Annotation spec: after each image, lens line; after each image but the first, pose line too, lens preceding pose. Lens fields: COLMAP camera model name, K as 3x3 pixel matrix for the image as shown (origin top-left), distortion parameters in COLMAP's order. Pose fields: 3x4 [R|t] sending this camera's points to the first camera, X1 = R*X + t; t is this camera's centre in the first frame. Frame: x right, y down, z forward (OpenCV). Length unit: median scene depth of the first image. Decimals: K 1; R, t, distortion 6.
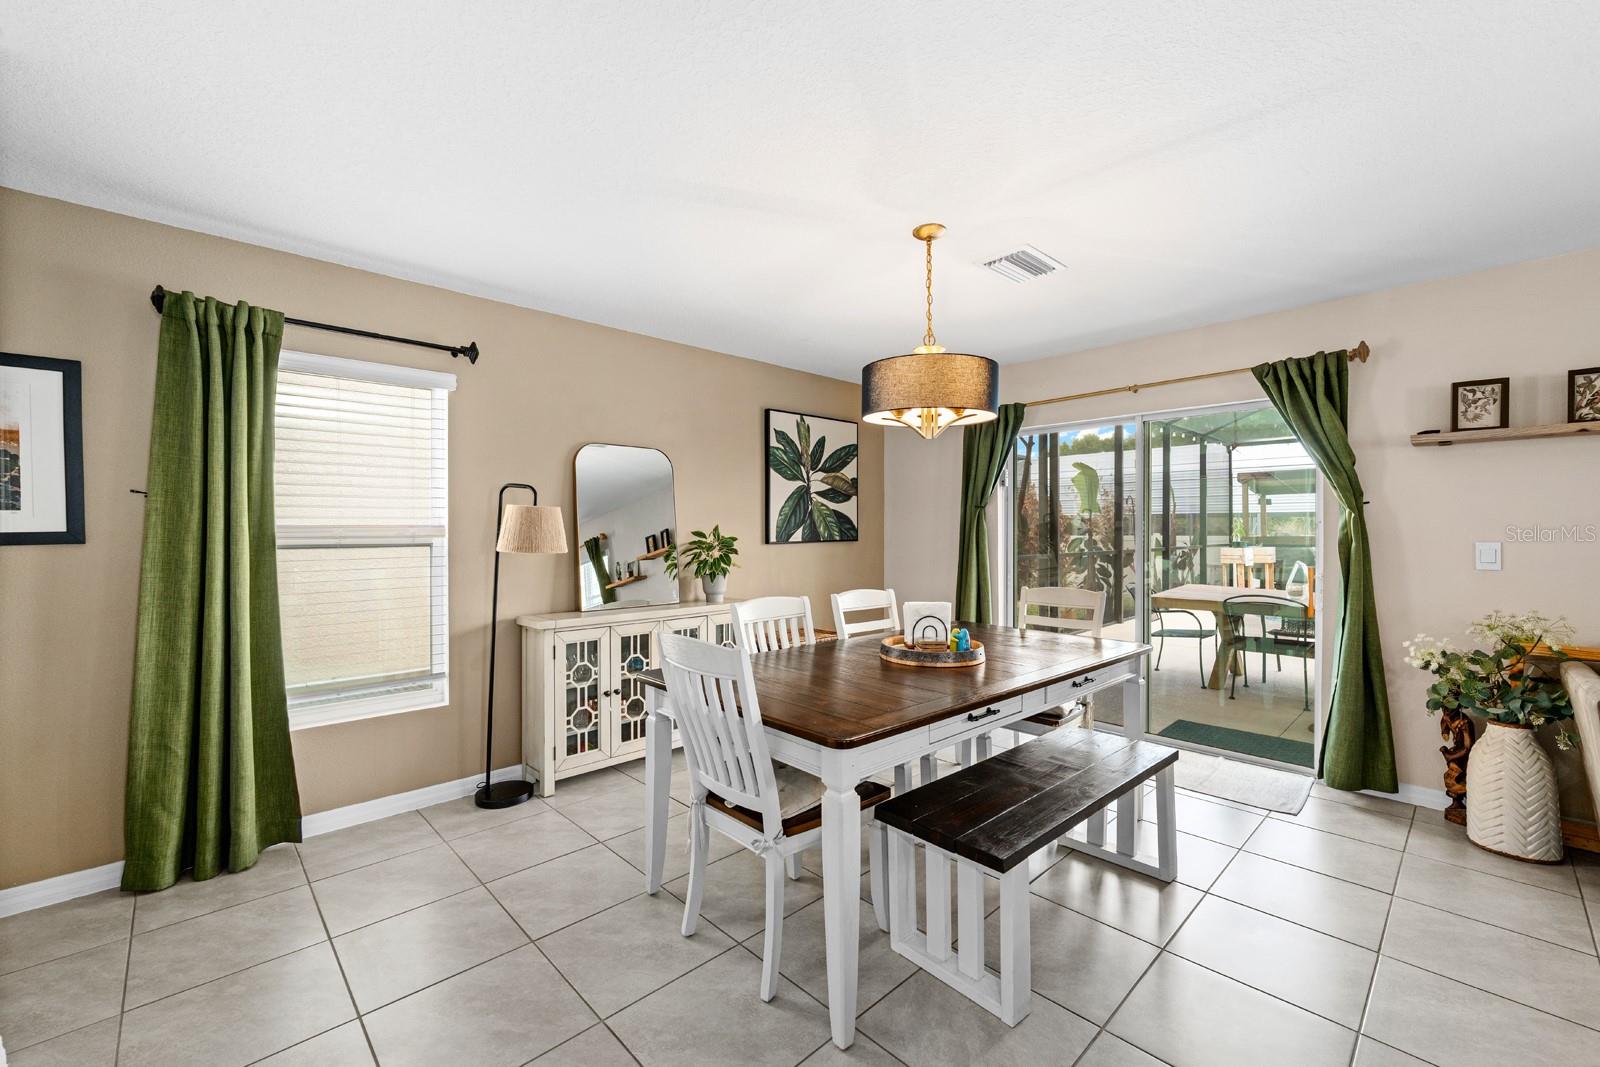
lens RADIAL K [[645.7, 0, 792.2], [0, 645.7, 530.7], [0, 0, 1]] dist [-0.000402, -0.000515]
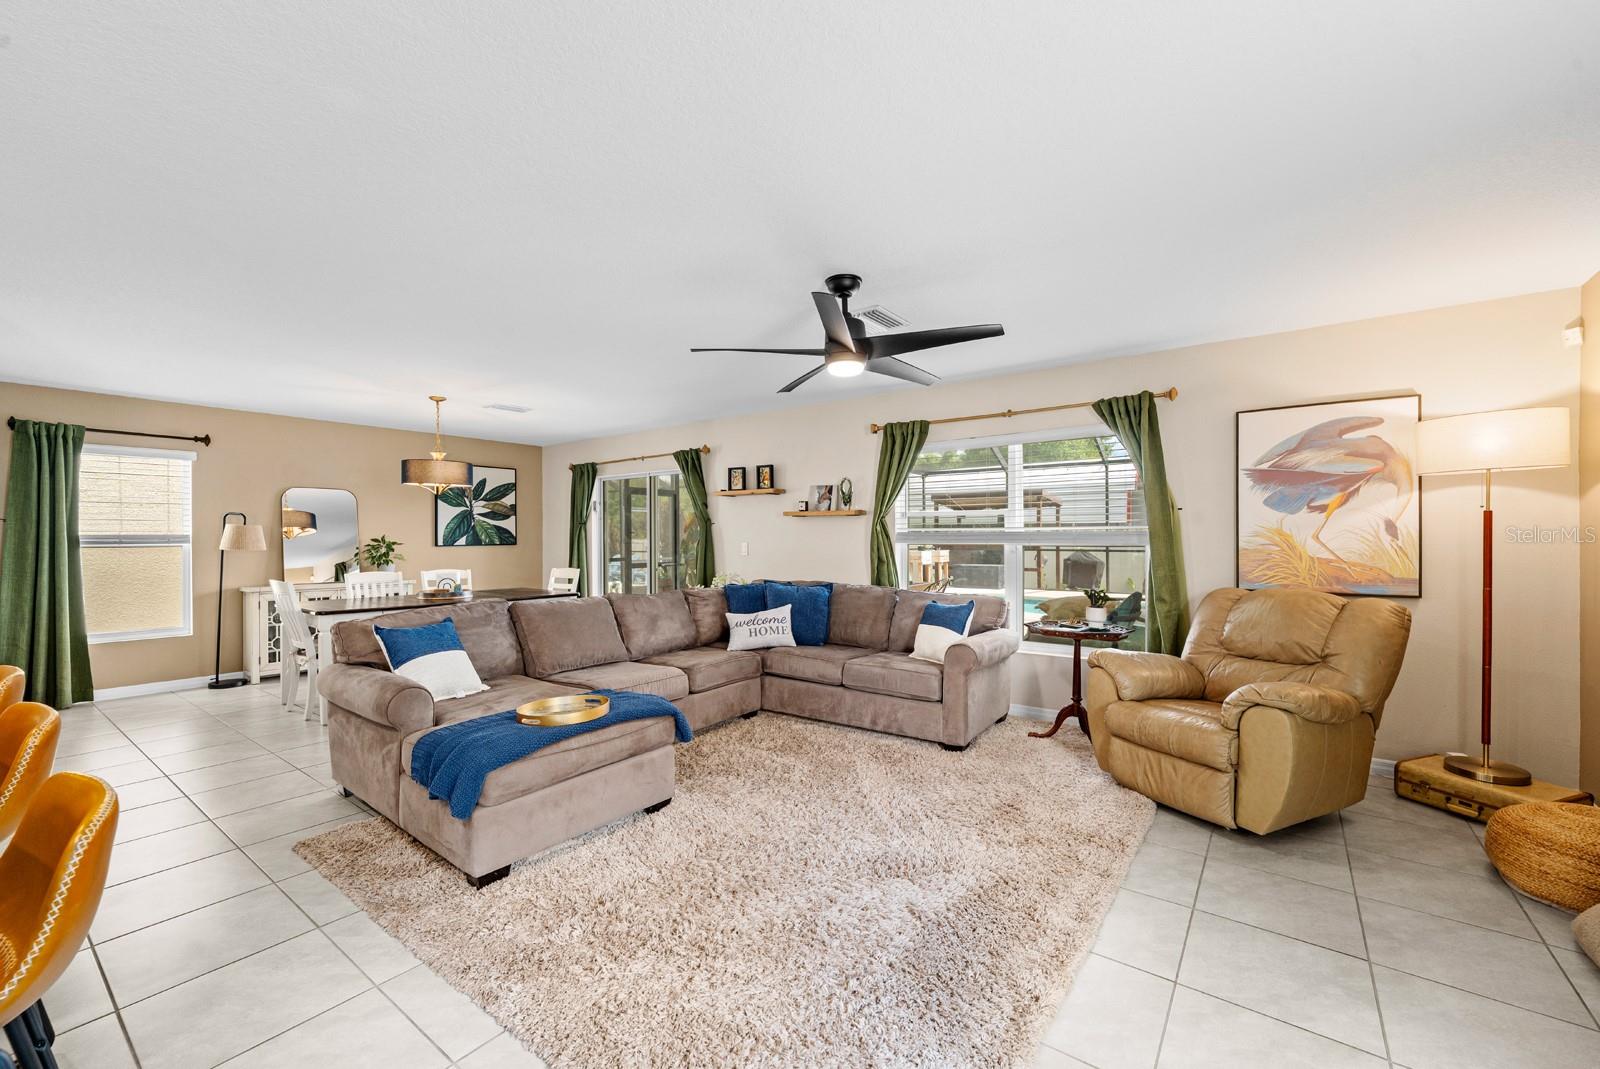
lens RADIAL K [[645.7, 0, 801.2], [0, 645.7, 533.8], [0, 0, 1]] dist [-0.000402, -0.000515]
pose [[0.985445, -0.001506, 0.169989, 0.880854], [0.002867, 0.999966, -0.007764, 0.005909], [-0.169971, 0.008138, 0.985415, -1.117188]]
